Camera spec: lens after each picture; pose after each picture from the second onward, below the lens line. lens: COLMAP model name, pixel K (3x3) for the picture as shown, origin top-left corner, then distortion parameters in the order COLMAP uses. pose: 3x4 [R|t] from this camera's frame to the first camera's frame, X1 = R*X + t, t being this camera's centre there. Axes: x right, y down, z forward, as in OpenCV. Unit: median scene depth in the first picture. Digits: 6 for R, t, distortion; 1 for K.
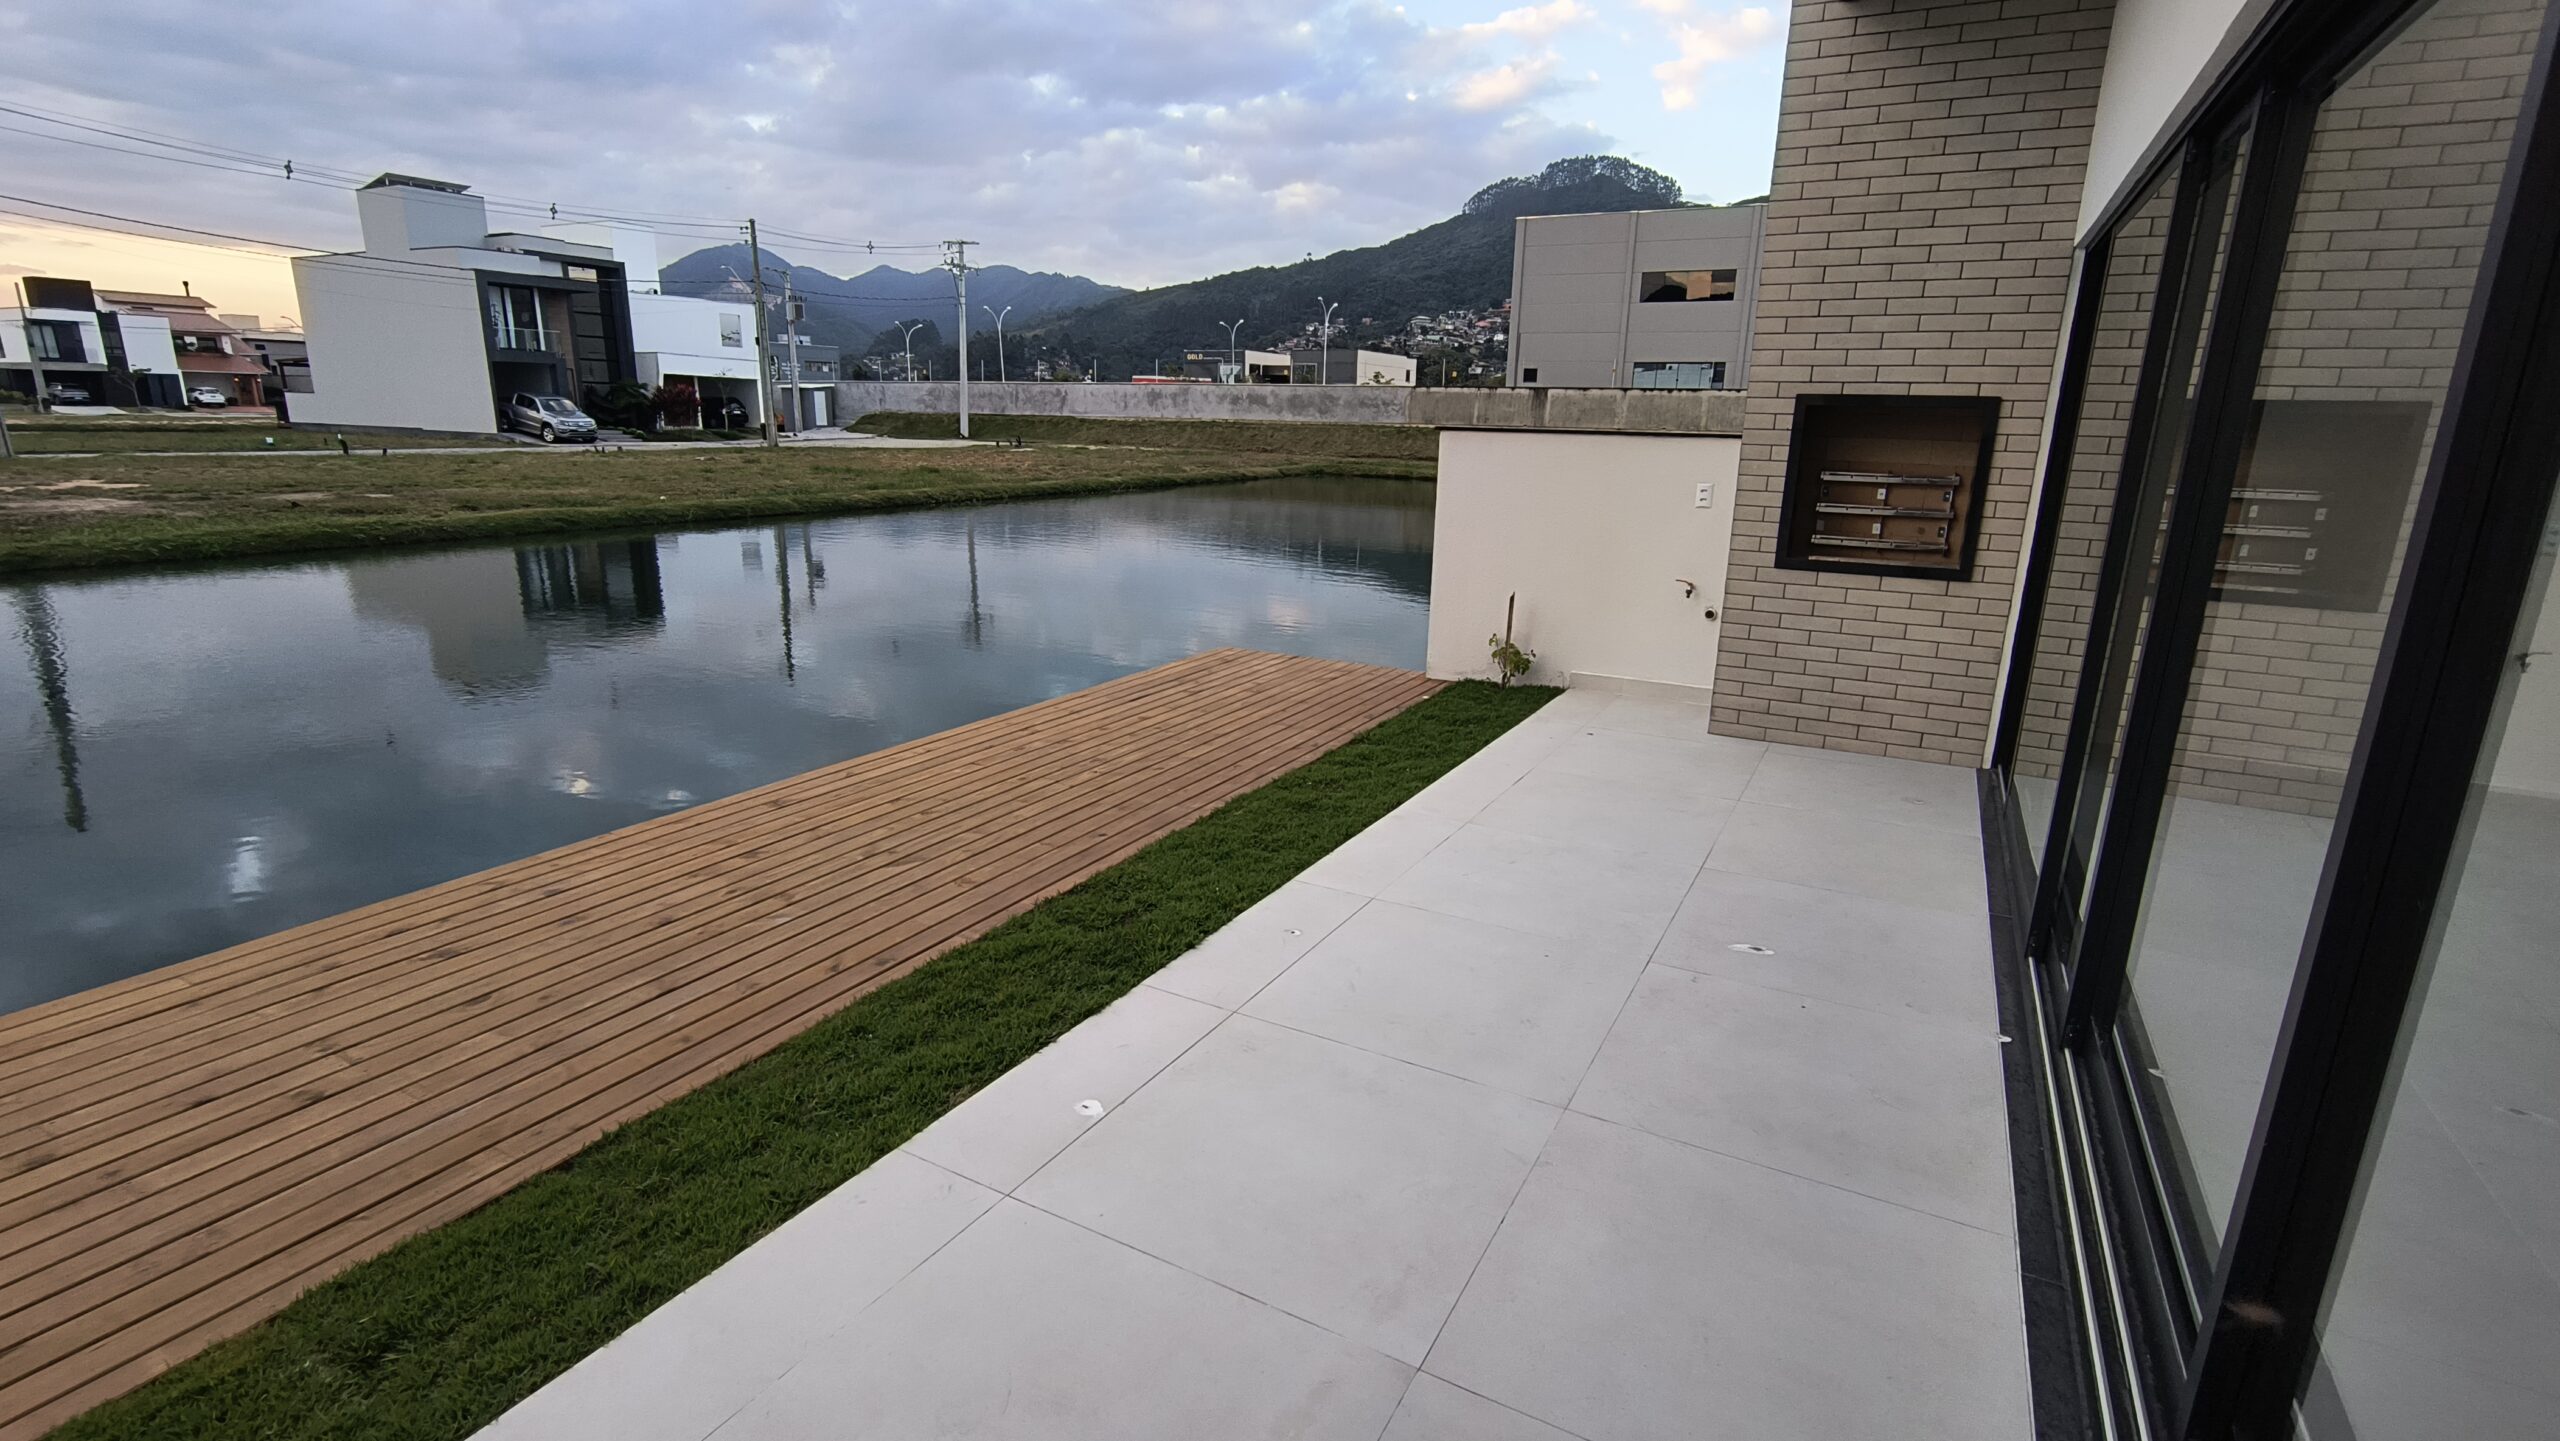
lens RADIAL K [[1164.4, 0, 1276.2], [0, 1164.4, 728.1], [0, 0, 1]] dist [0.001410, -0.004003]
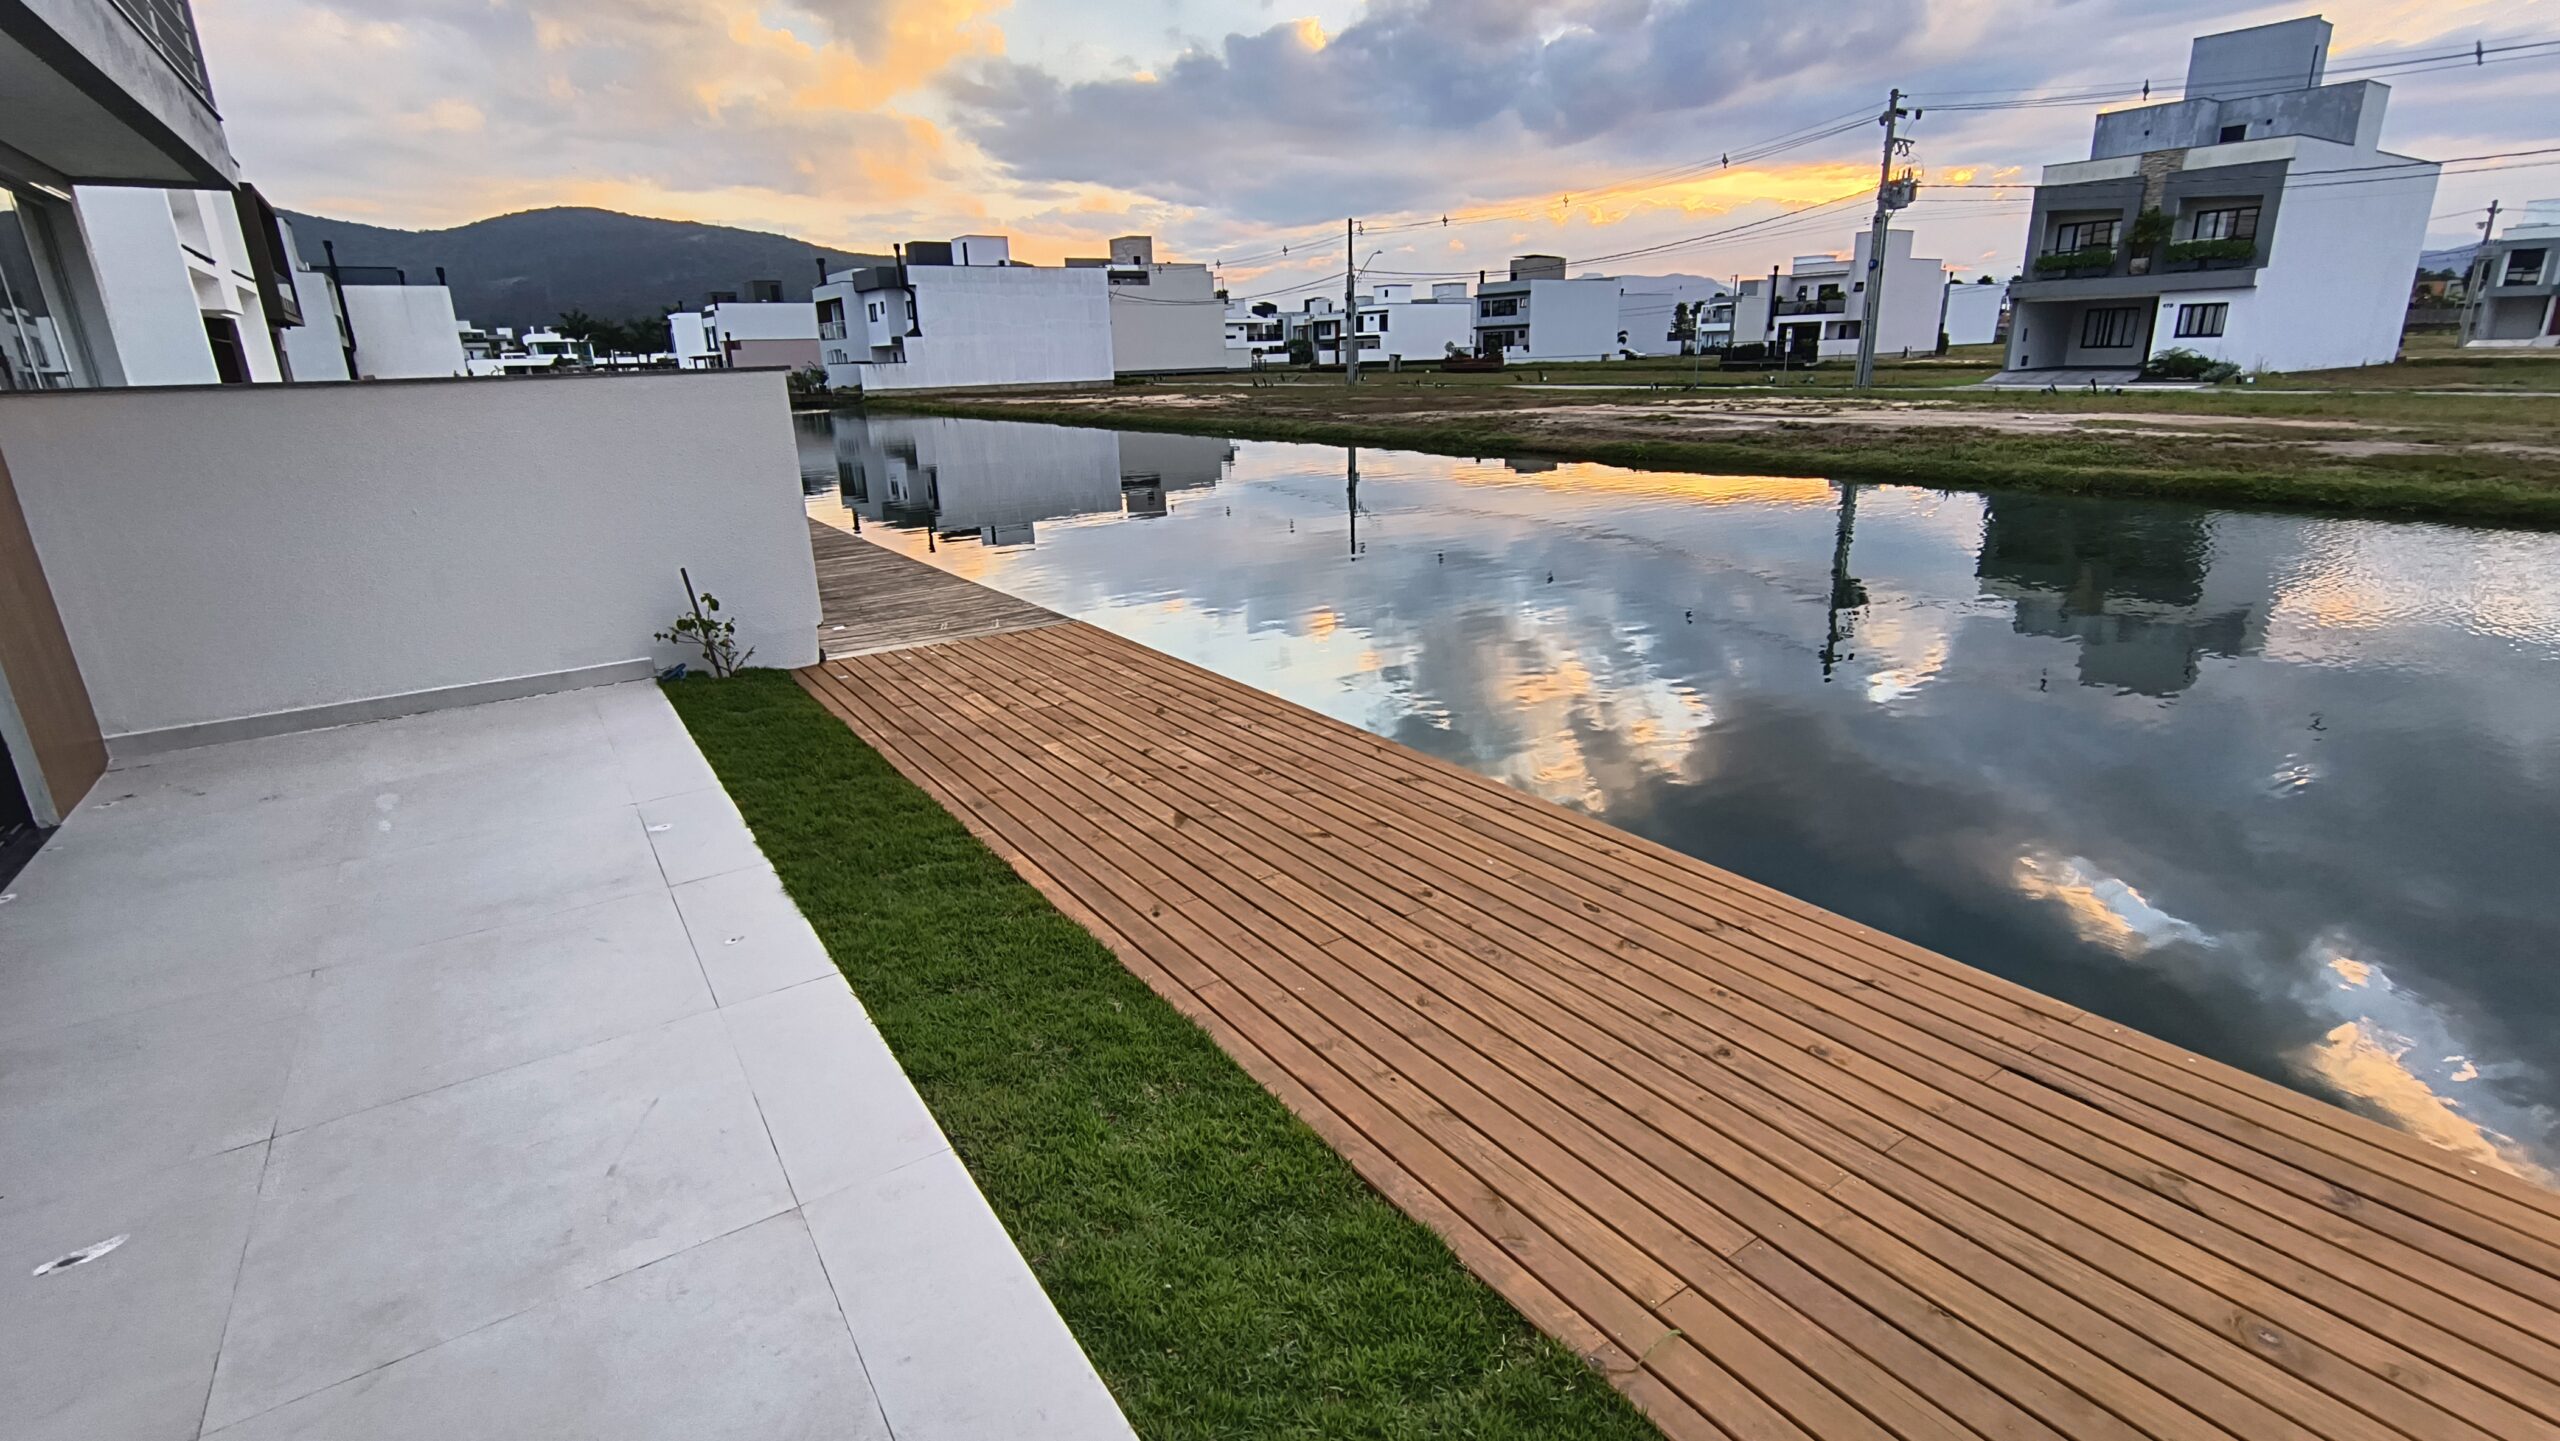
lens RADIAL K [[1164.4, 0, 1276.2], [0, 1164.4, 728.1], [0, 0, 1]] dist [0.001410, -0.004003]
pose [[-0.456316, 0.264227, -0.849682, 0.458658], [-0.212344, 0.894971, 0.392348, -0.353257], [0.864110, 0.359460, -0.352282, 1.341006]]
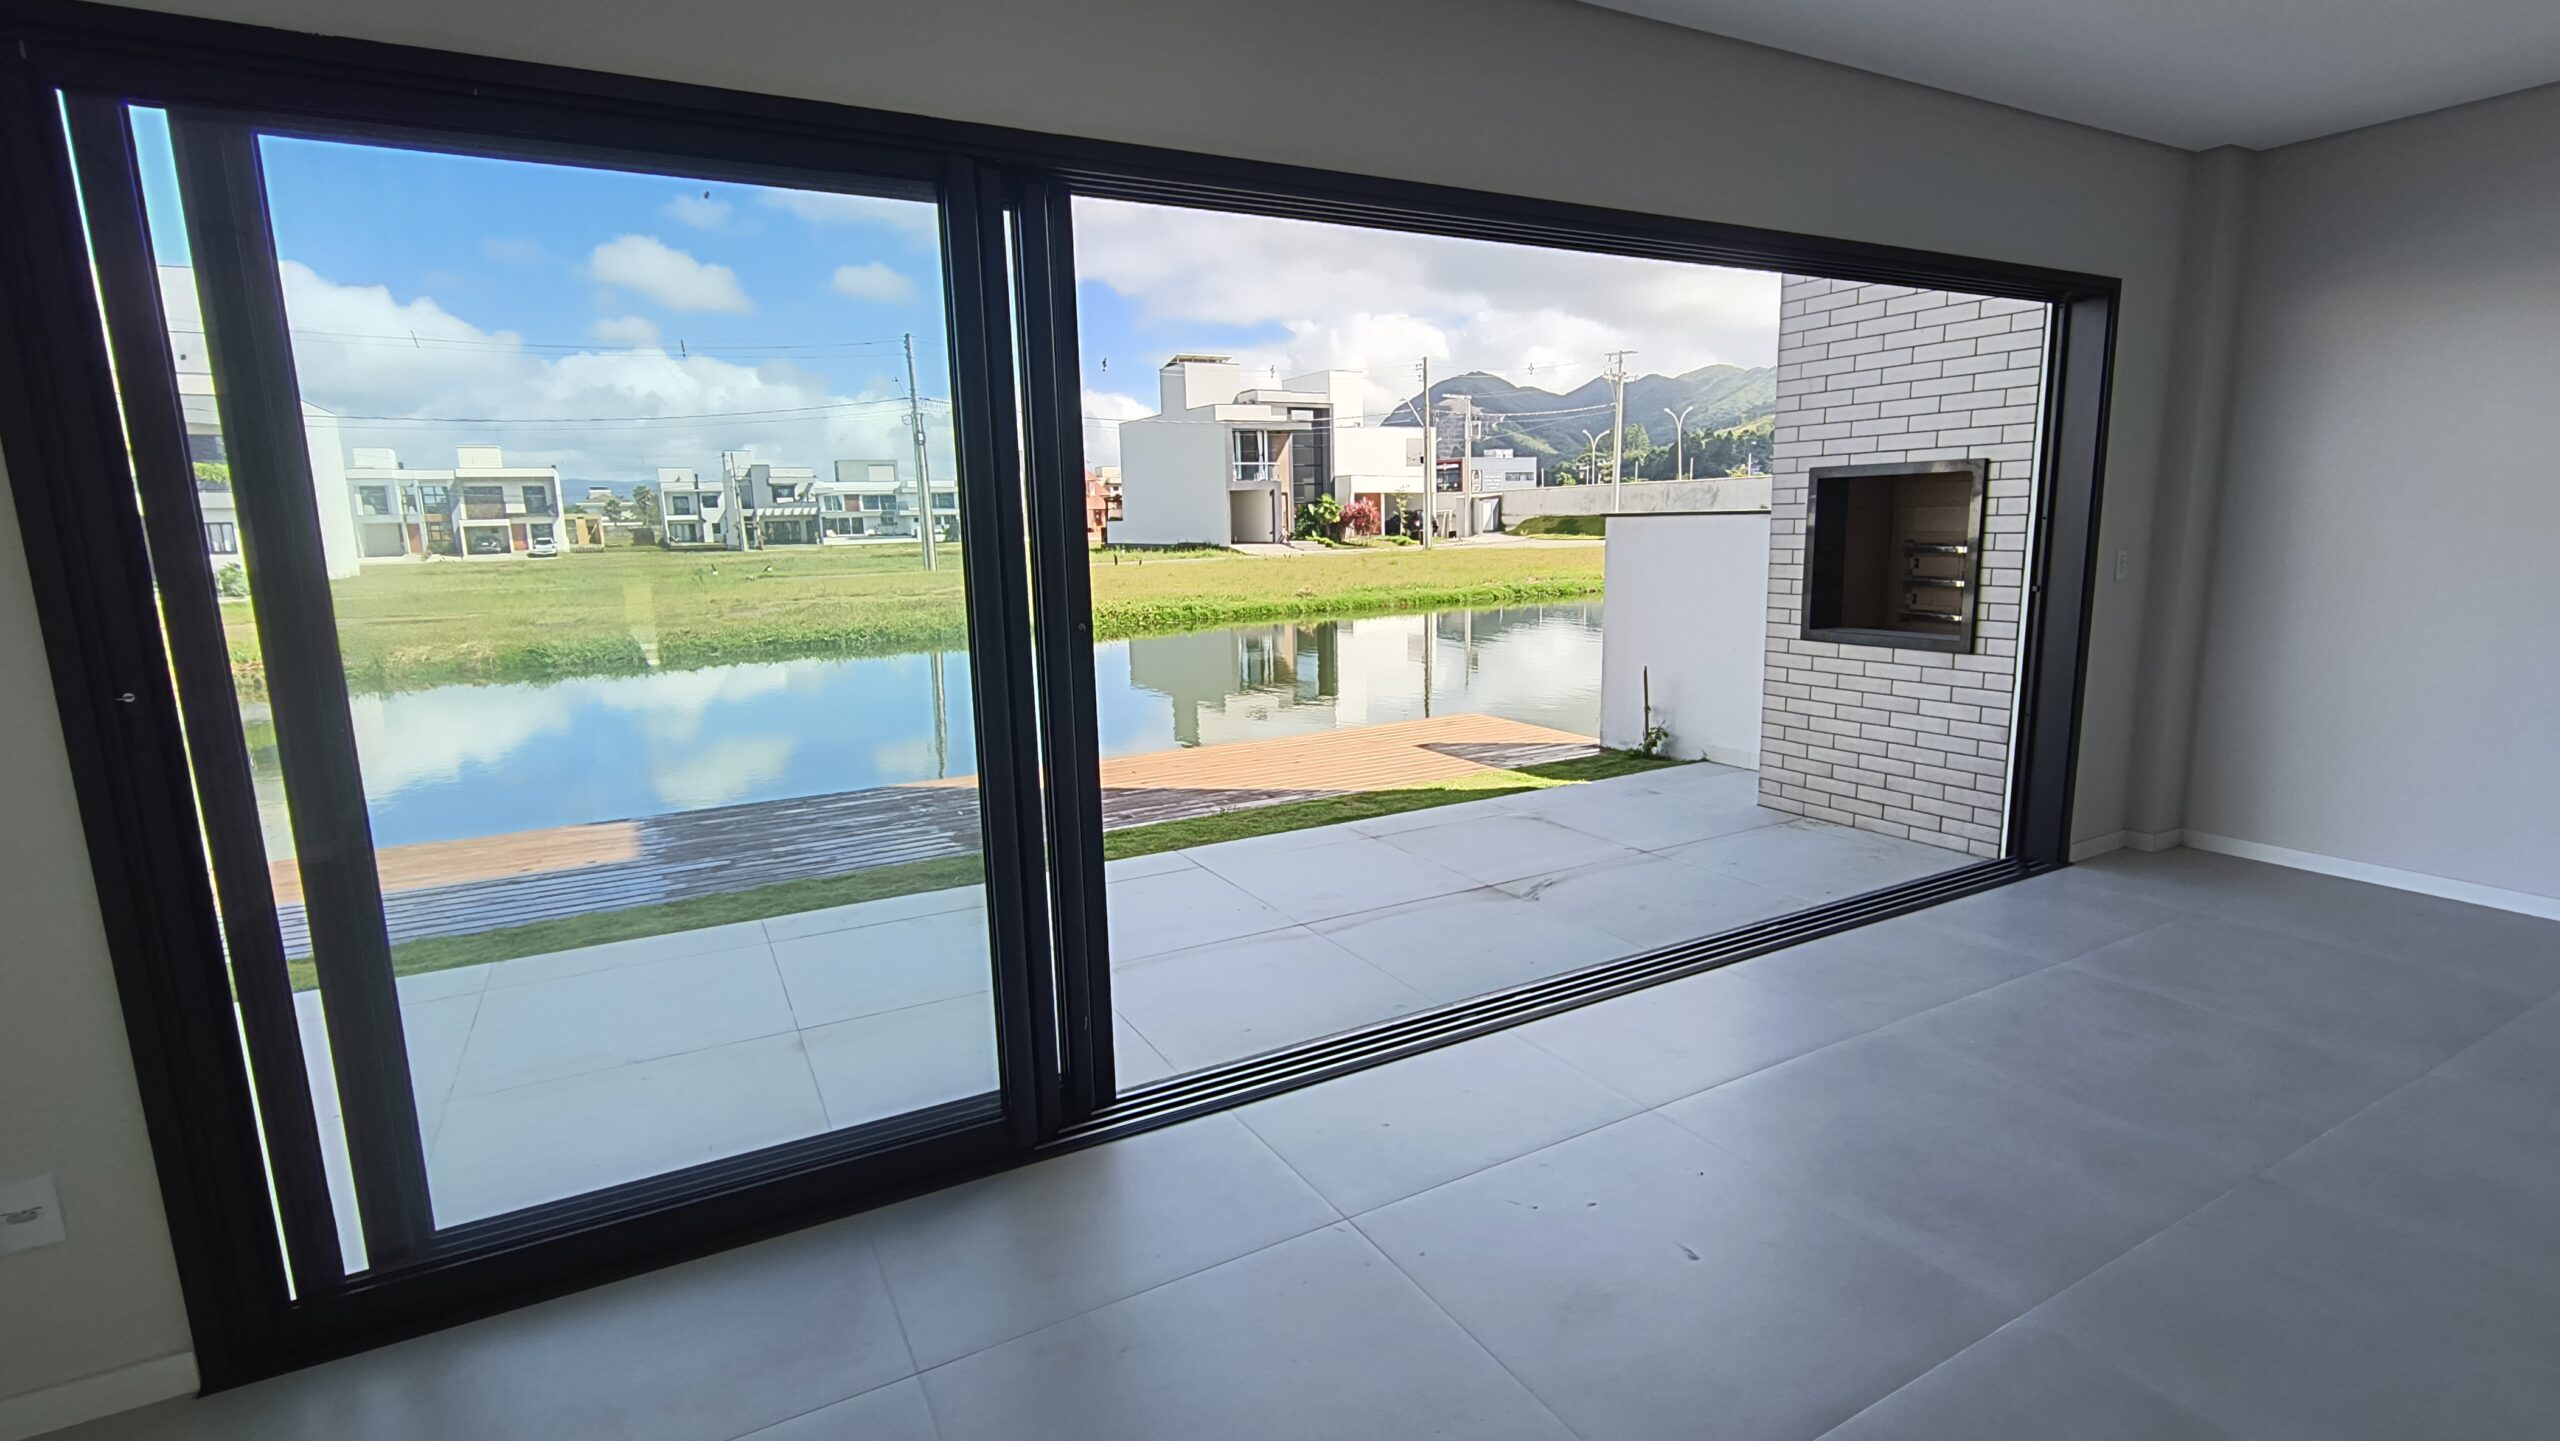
lens RADIAL K [[1164.4, 0, 1276.2], [0, 1164.4, 728.1], [0, 0, 1]] dist [0.001410, -0.004003]
pose [[0.839284, 0.051689, -0.541230, 0.065901], [-0.096305, 0.993863, -0.054423, 0.003882], [0.535096, 0.097800, 0.839111, -0.007702]]
